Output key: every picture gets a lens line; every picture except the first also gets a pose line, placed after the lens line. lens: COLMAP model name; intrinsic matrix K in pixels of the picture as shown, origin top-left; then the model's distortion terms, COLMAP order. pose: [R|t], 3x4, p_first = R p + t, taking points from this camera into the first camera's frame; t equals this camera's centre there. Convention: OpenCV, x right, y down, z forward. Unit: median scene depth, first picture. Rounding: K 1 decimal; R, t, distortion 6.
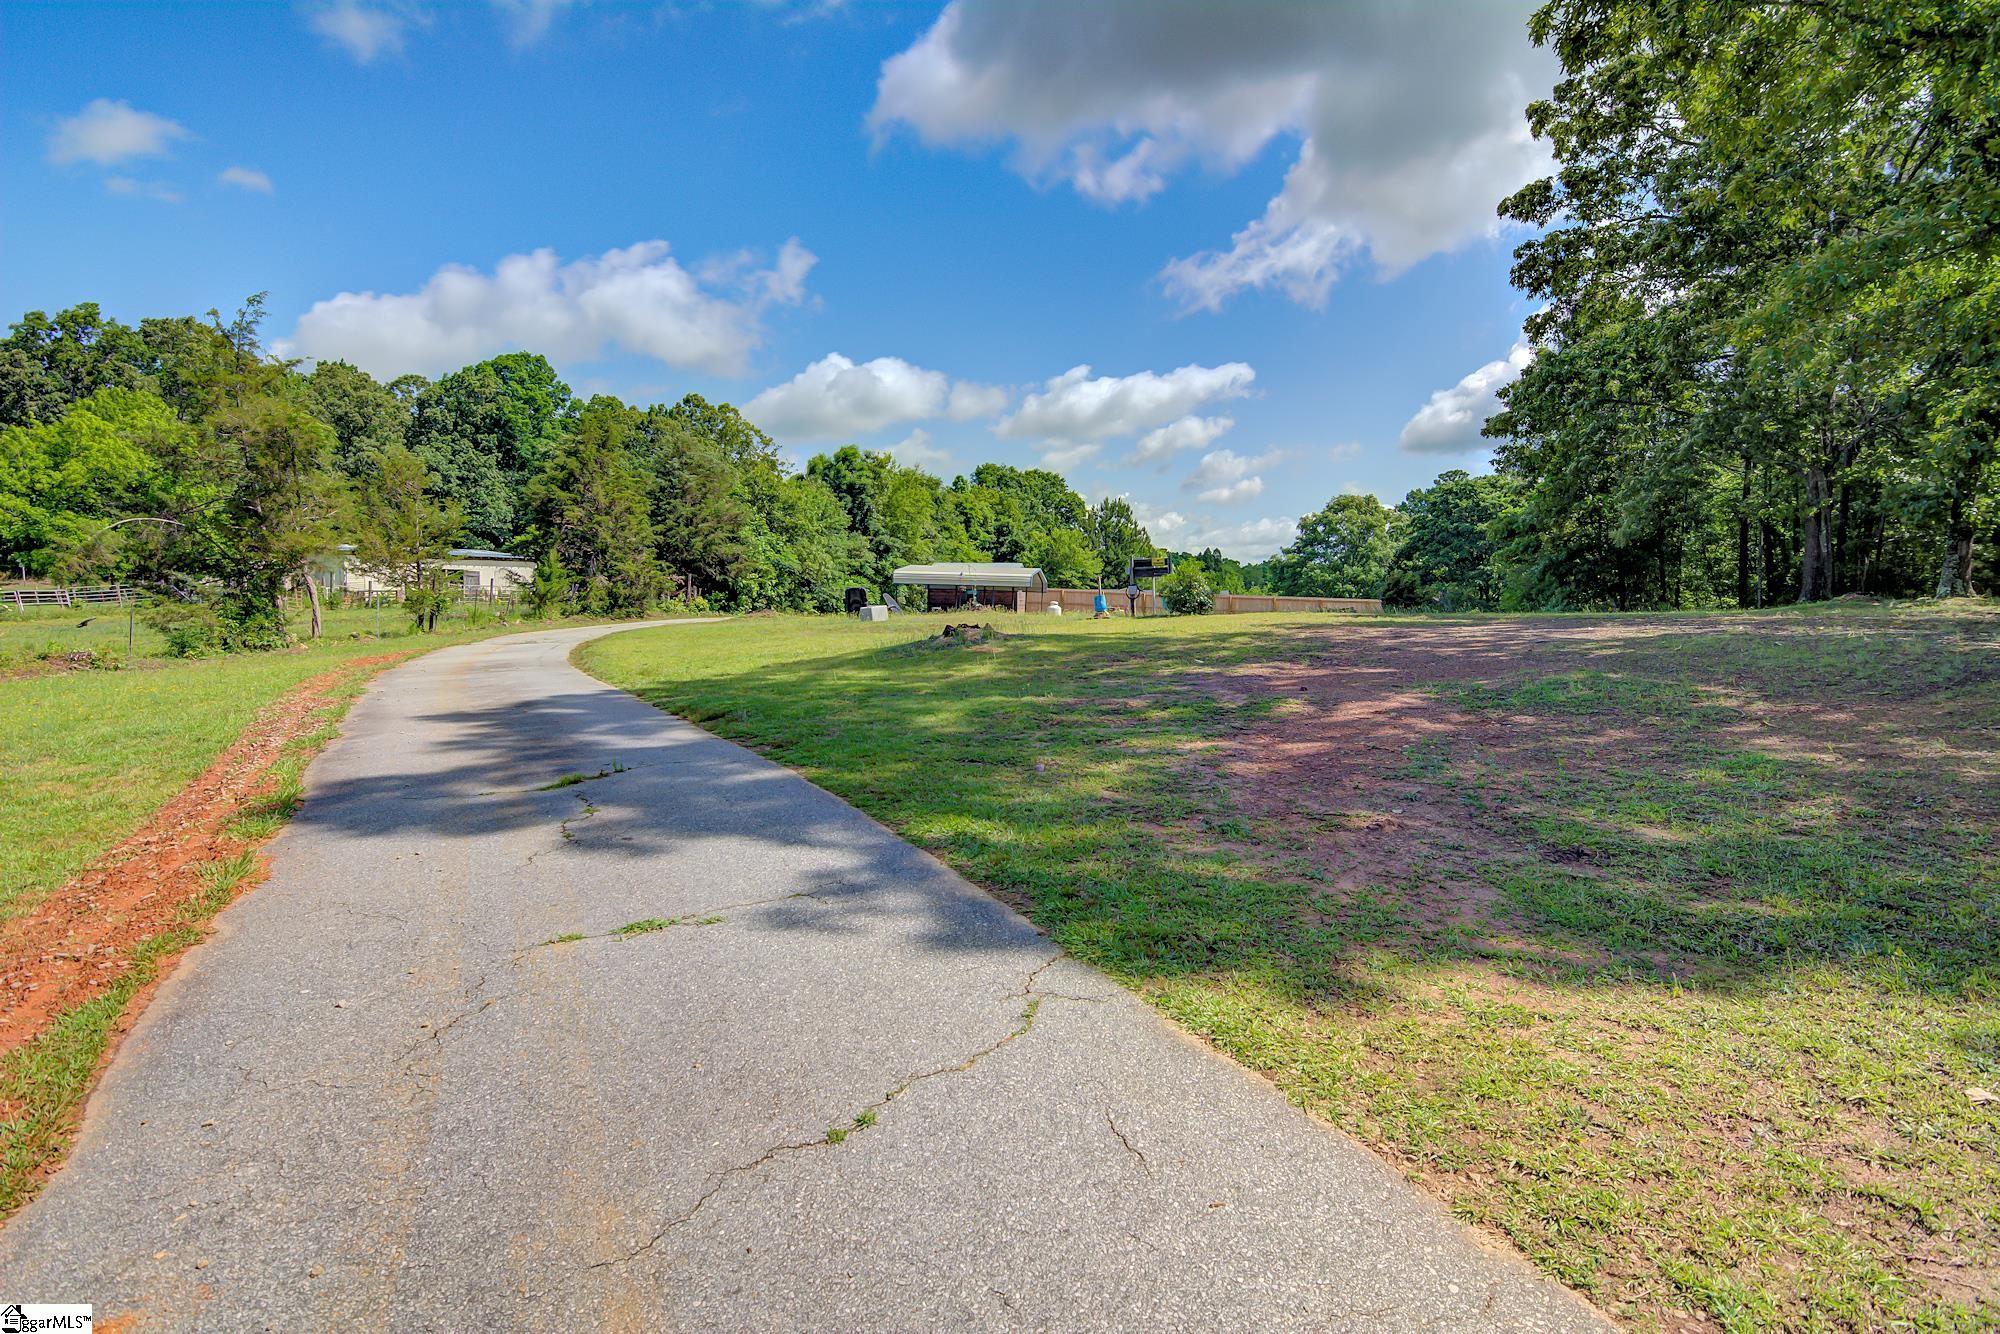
lens RADIAL K [[978.3, 0, 992.4], [0, 978.3, 624.7], [0, 0, 1]] dist [-0.000006, -0.011247]
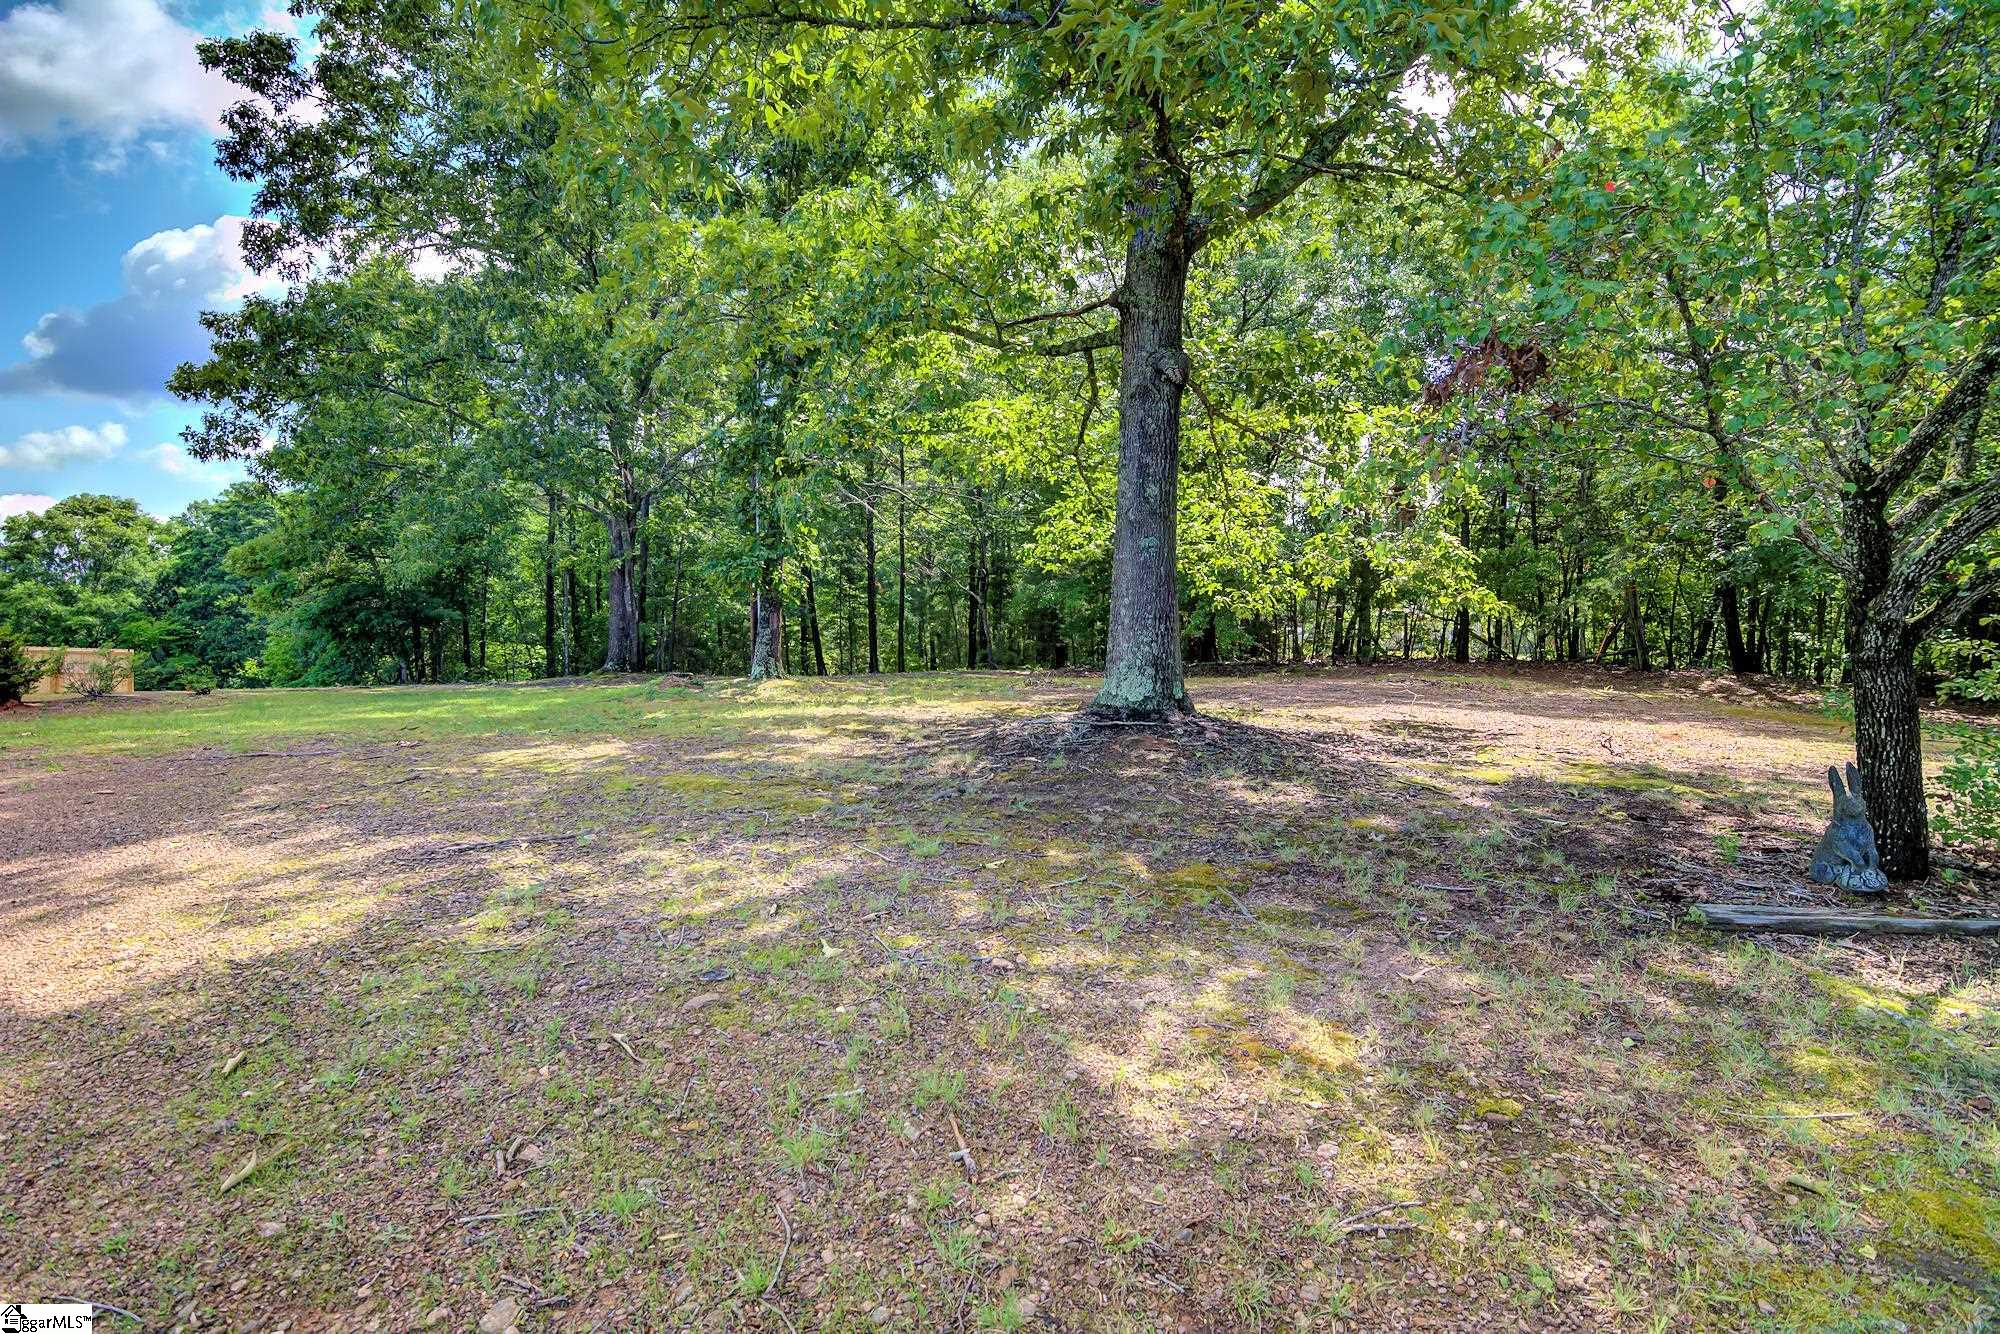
lens RADIAL K [[945.9, 0, 1000.0], [0, 945.9, 667.0], [0, 0, 1]] dist [-0.010177, -0.010732]
pose [[0.456767, -0.019862, 0.889365, 0.182335], [0.008573, 0.999803, 0.017925, -0.026798], [-0.889545, -0.000563, 0.456847, 0.228993]]
